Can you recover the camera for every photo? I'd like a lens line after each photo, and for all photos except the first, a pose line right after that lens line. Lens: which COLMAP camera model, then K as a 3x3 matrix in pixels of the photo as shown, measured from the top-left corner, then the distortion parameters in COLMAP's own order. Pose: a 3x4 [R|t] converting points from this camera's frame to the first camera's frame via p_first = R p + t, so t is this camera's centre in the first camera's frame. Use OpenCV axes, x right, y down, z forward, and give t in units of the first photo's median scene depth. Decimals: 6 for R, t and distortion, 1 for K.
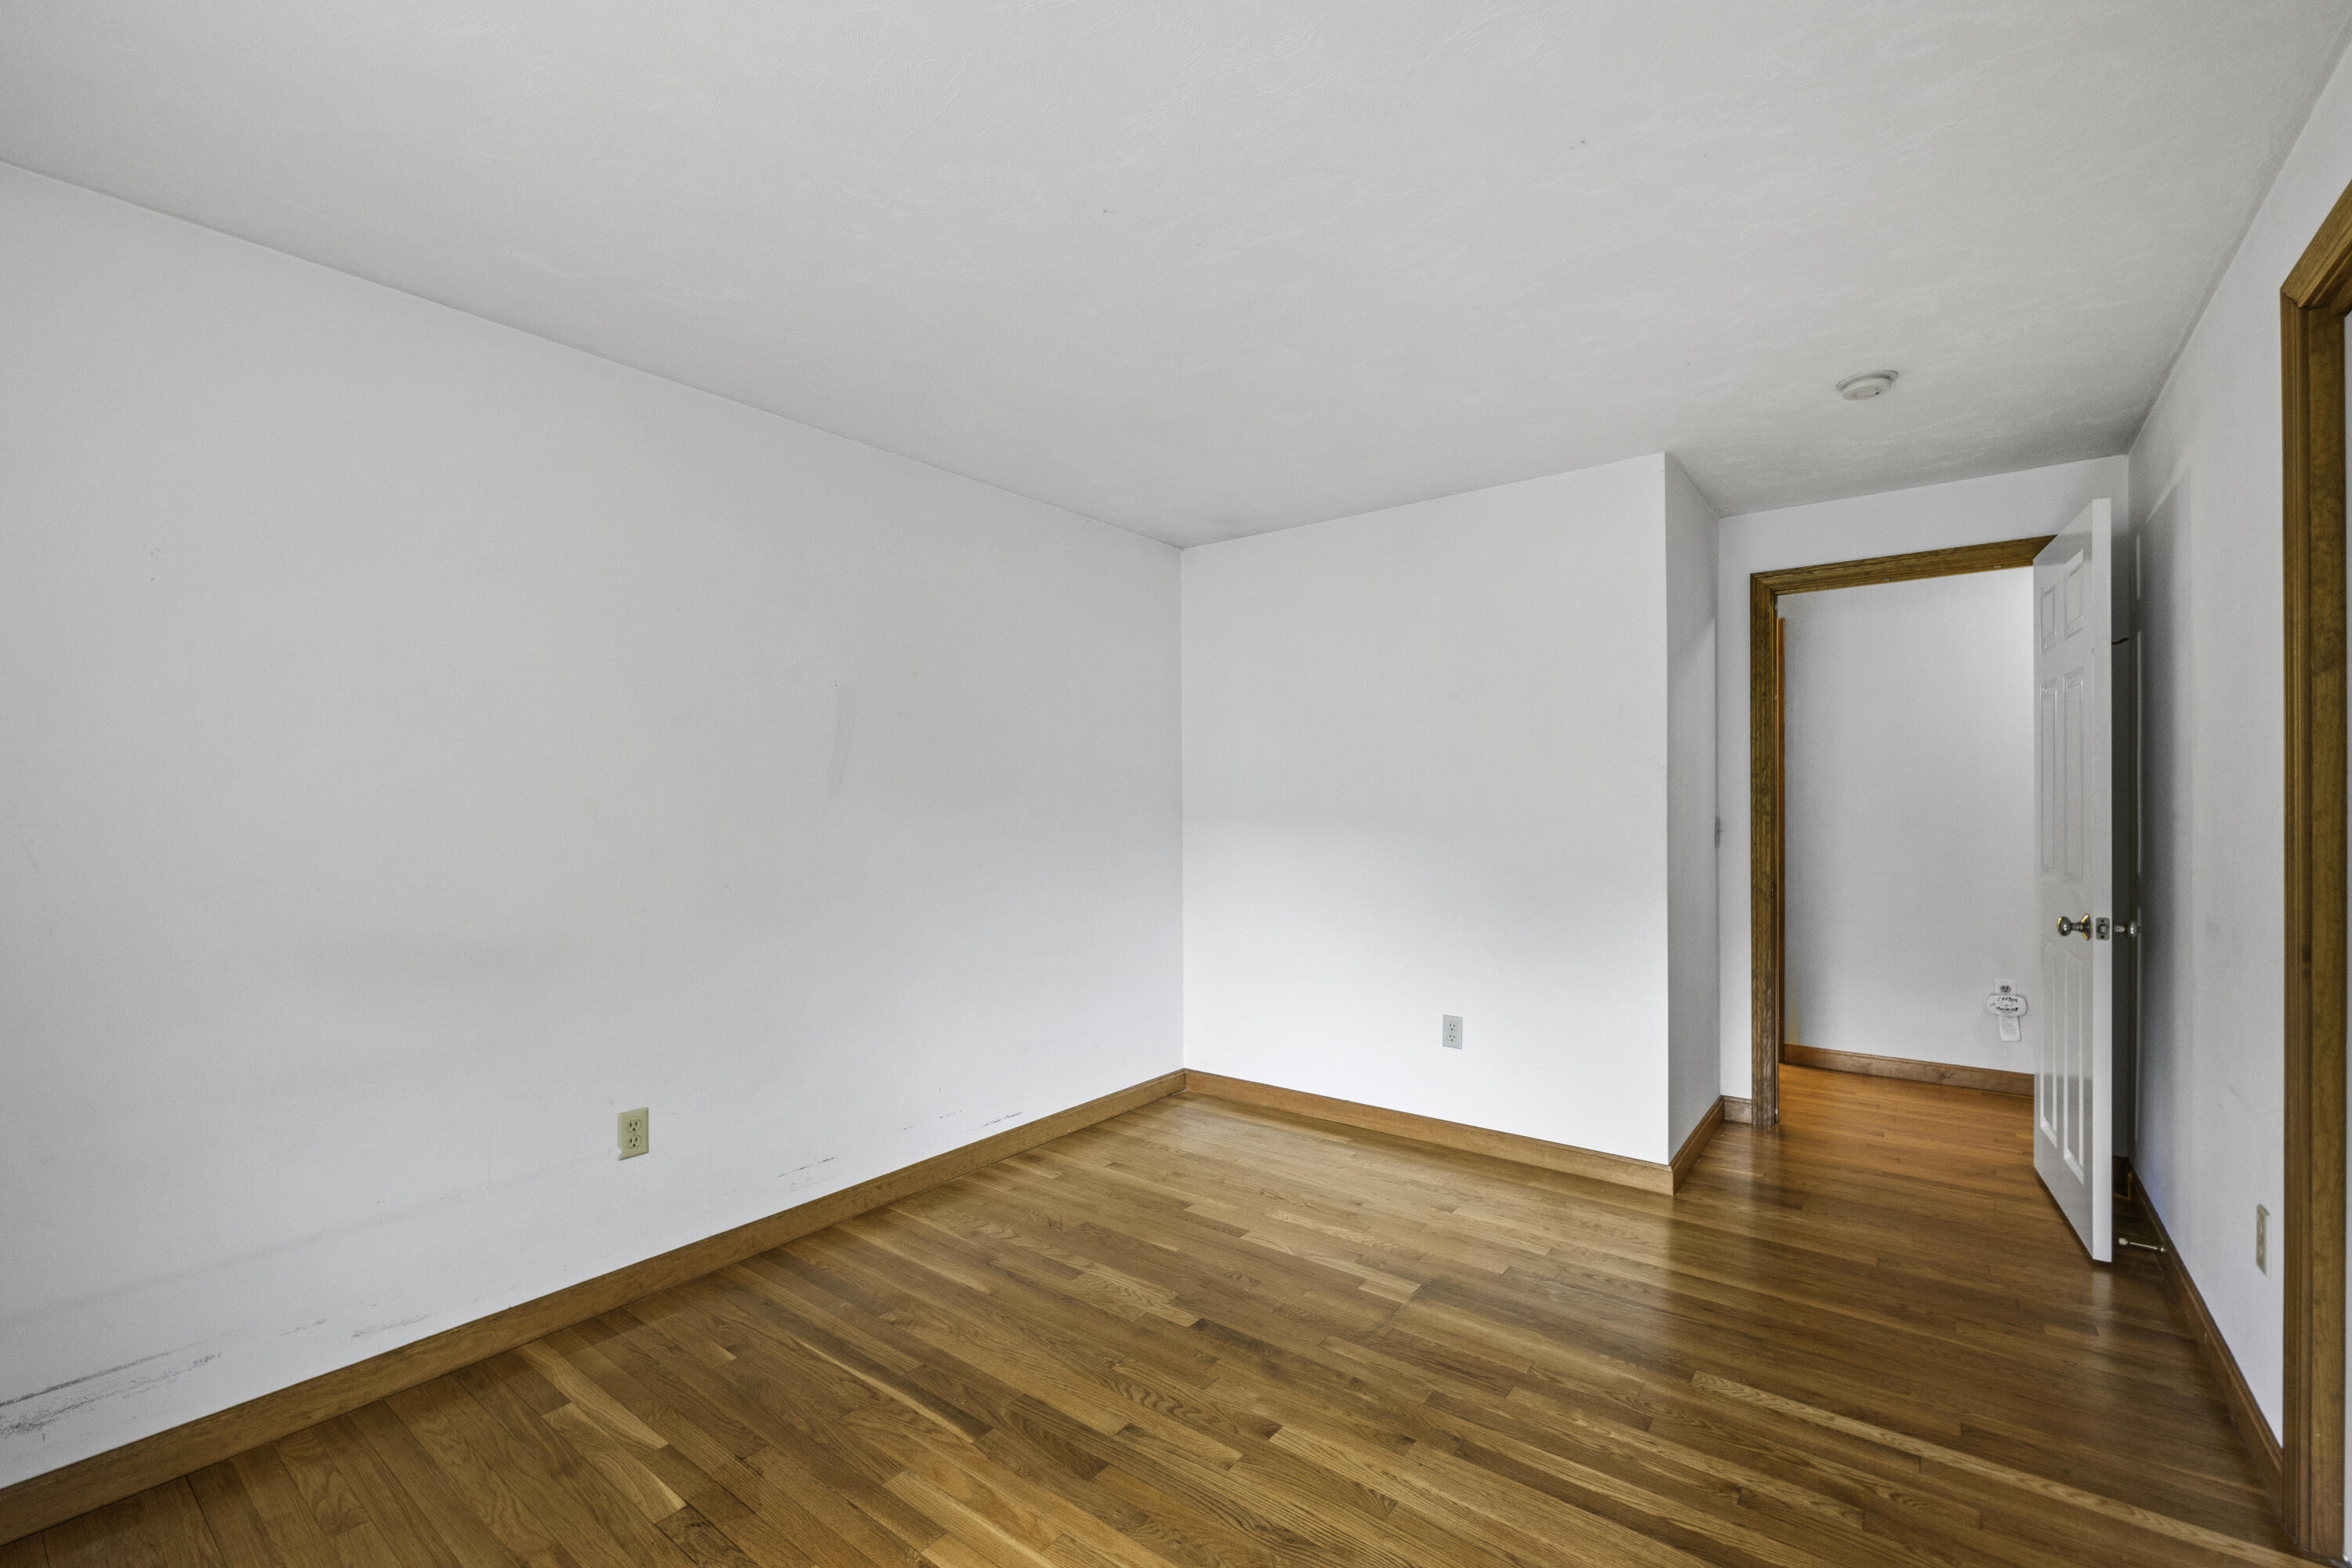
lens RADIAL K [[982.0, 0, 1173.9], [0, 982.0, 790.9], [0, 0, 1]] dist [-0.001512, -0.000273]
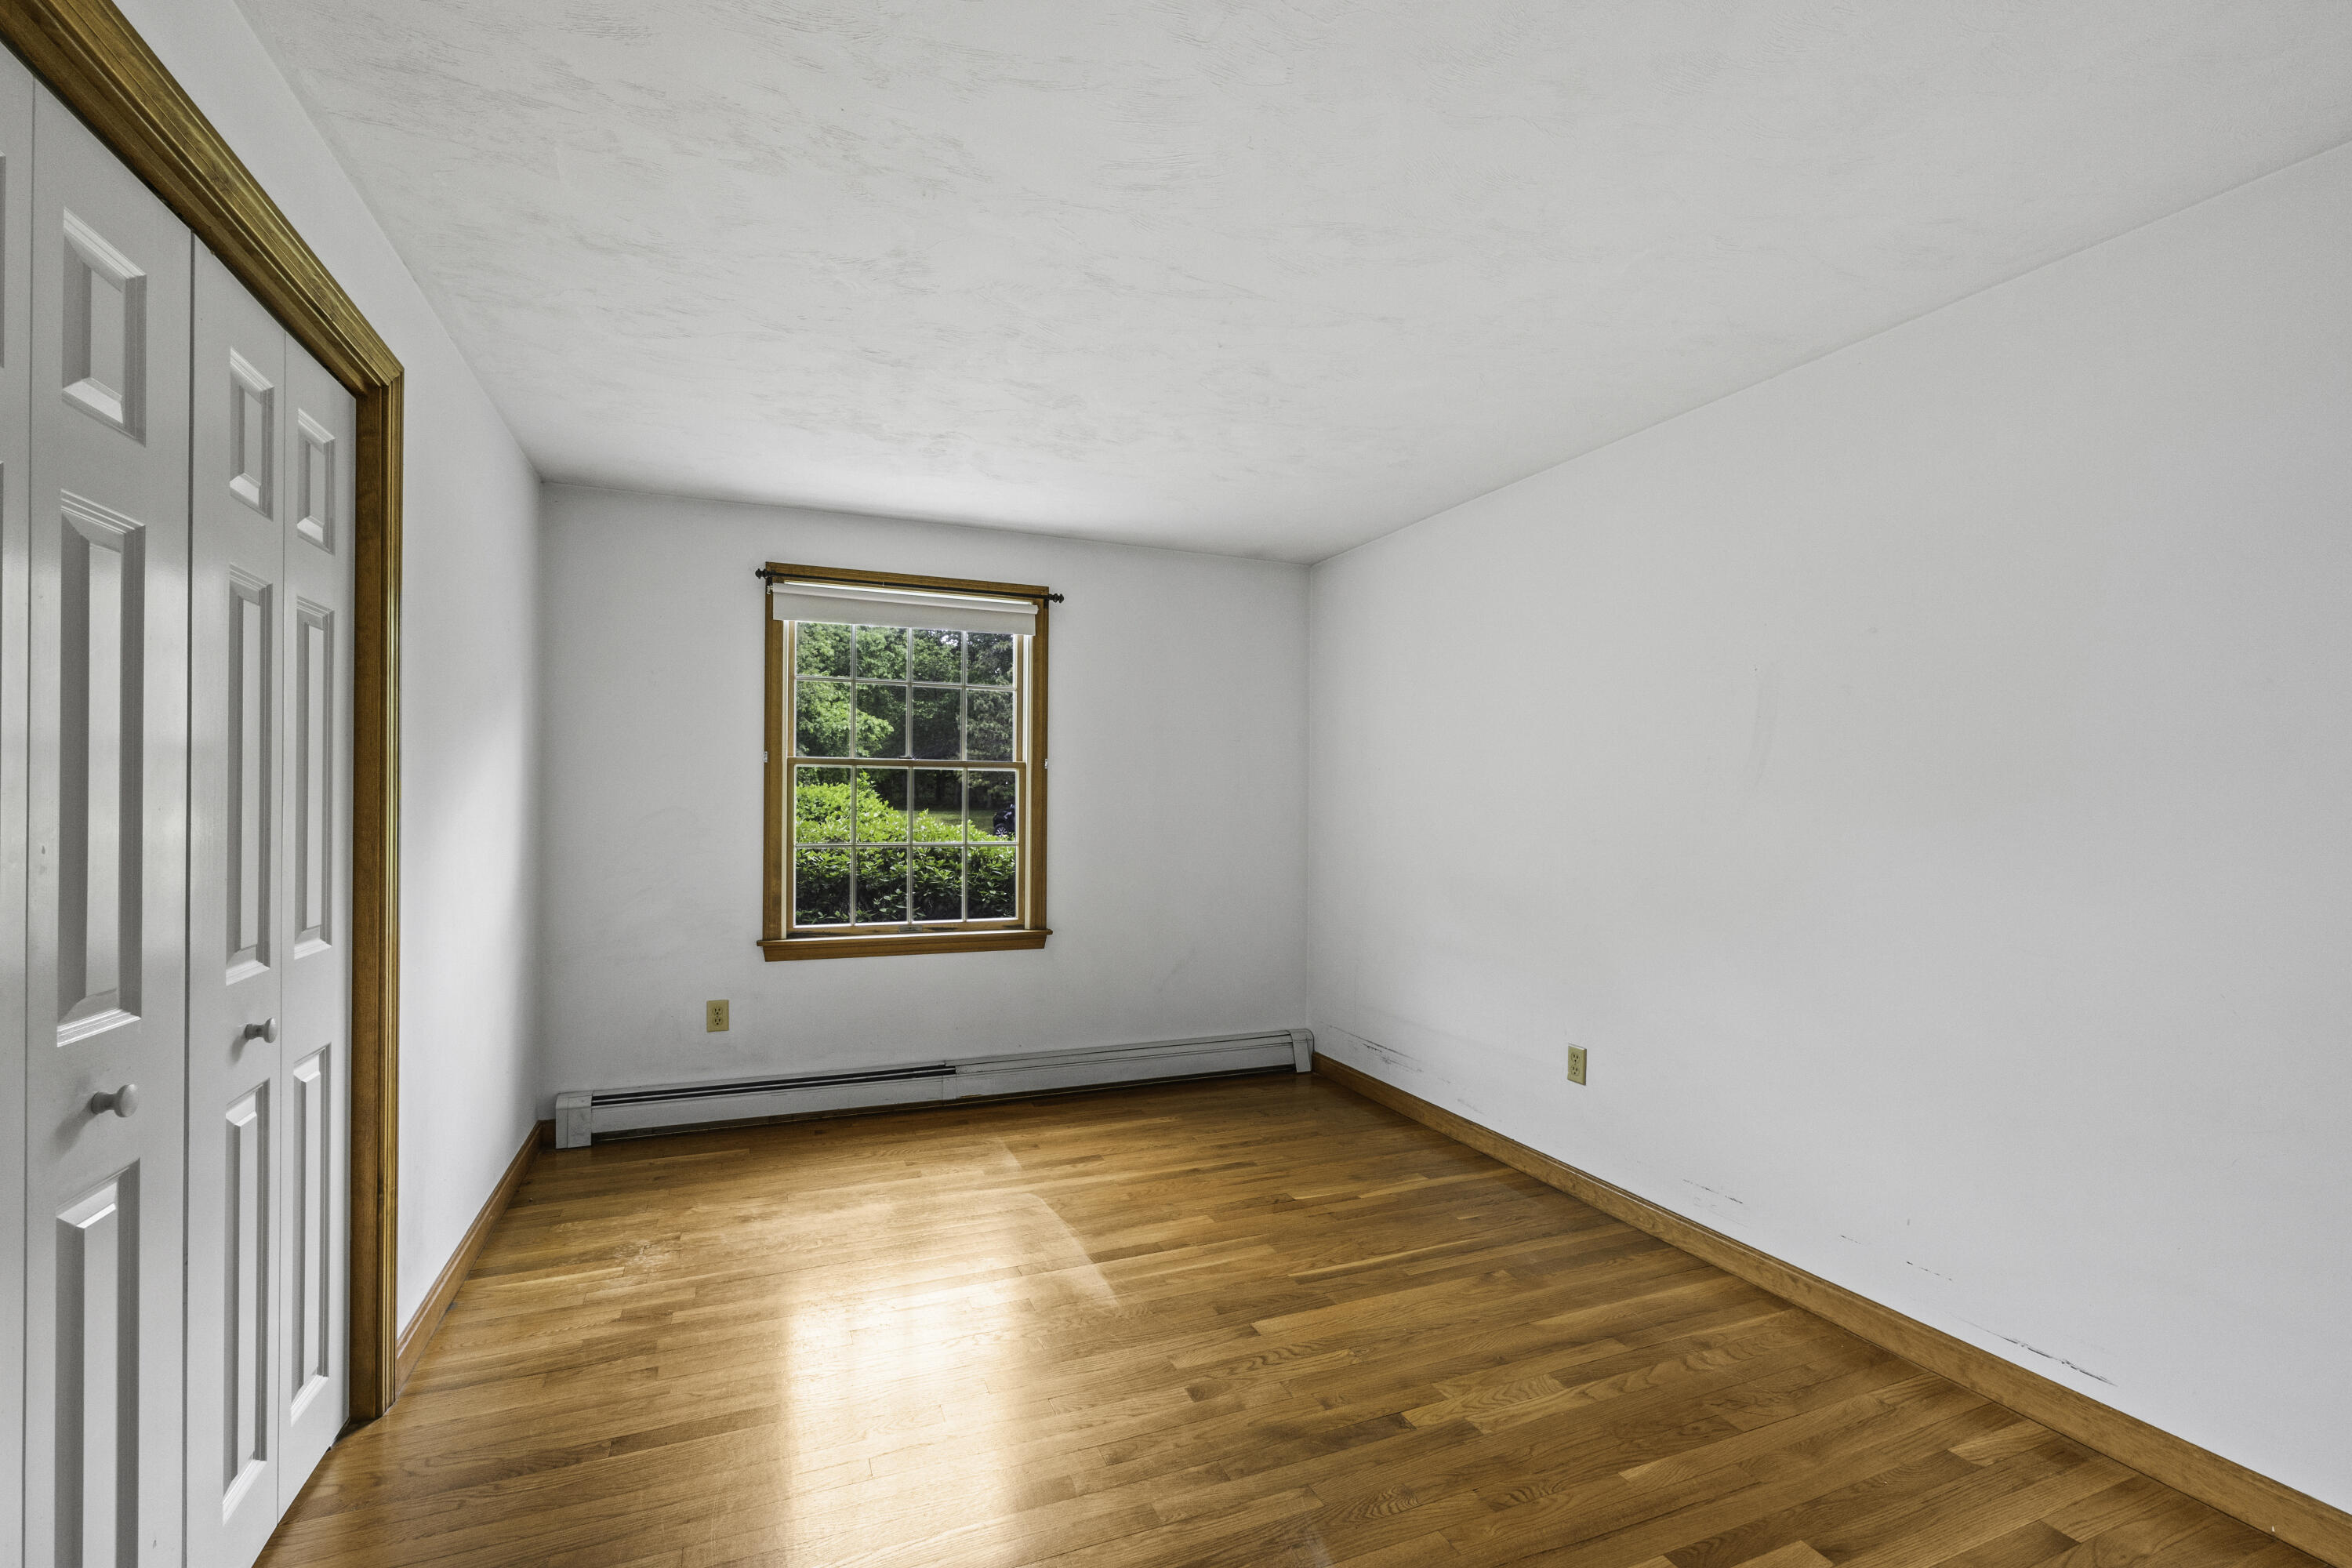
lens RADIAL K [[956.1, 0, 1176.0], [0, 956.1, 784.0], [0, 0, 1]] dist [0.015844, -0.000035]
pose [[-0.465983, -0.011835, -0.884714, 0.908712], [0.006647, 0.999836, -0.016875, 0.004720], [0.884769, -0.013744, -0.465828, 1.290387]]
